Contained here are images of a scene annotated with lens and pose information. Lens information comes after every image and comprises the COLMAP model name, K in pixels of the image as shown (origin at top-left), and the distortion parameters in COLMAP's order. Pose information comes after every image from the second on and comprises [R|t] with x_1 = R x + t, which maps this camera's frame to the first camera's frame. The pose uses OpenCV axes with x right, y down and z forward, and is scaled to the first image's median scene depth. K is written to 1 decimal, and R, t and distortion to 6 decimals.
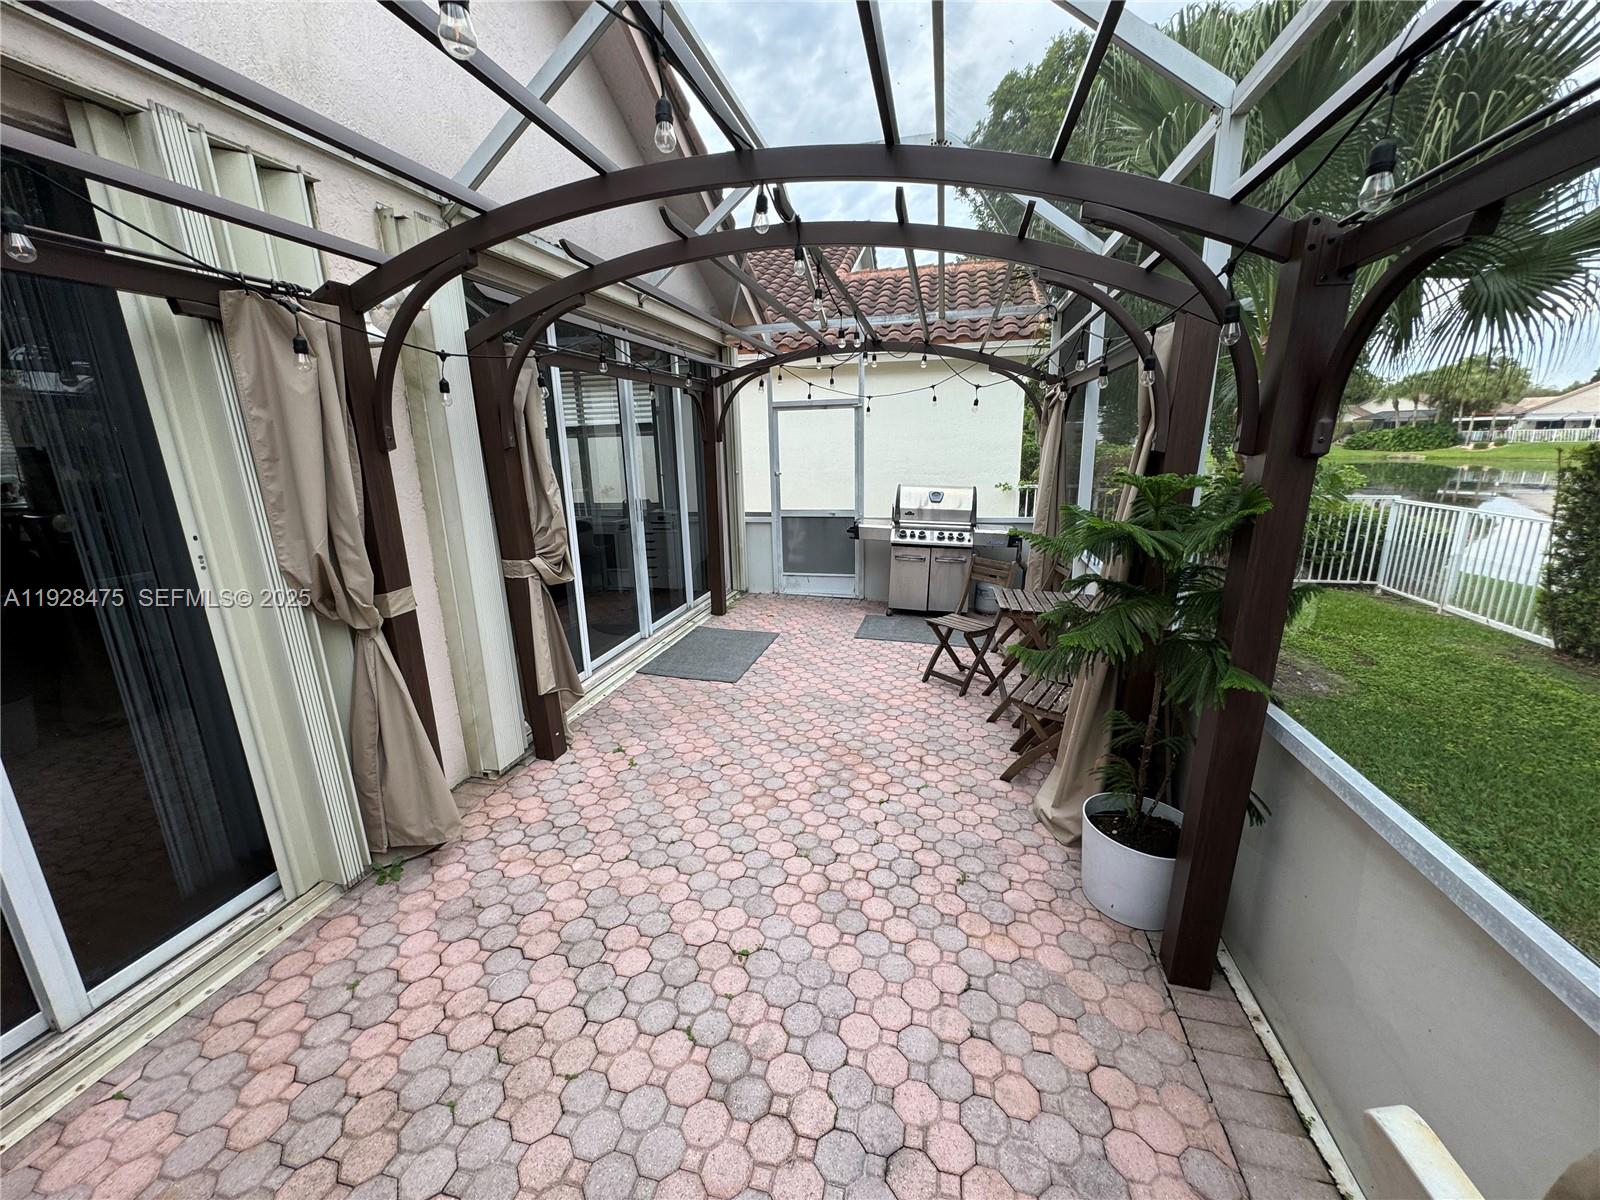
lens RADIAL K [[638.6, 0, 801.8], [0, 638.6, 604.4], [0, 0, 1]] dist [-0.001729, 0.001203]
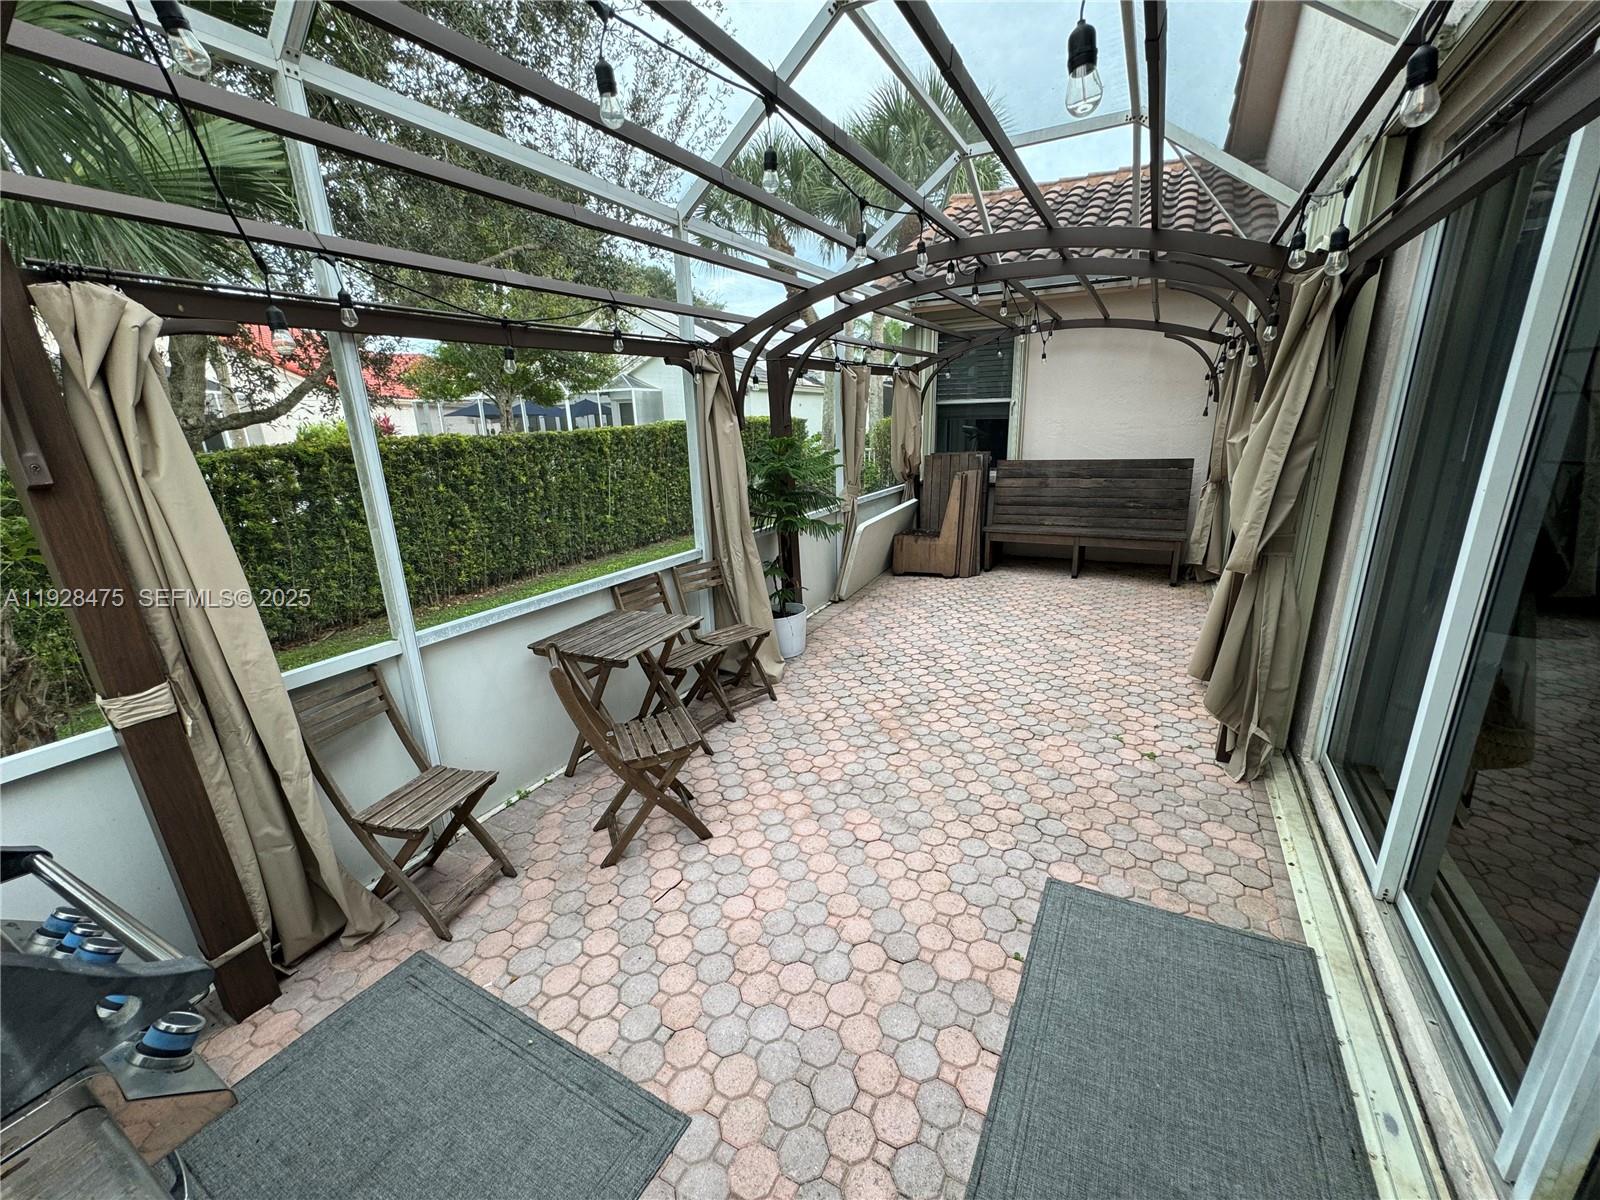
lens RADIAL K [[638.6, 0, 802.2], [0, 638.6, 604.5], [0, 0, 1]] dist [-0.001729, 0.001203]
pose [[-0.961343, -0.026058, 0.274118, -0.073726], [0.118870, 0.858696, 0.498509, -0.536545], [-0.248374, 0.511823, -0.822404, 2.085141]]
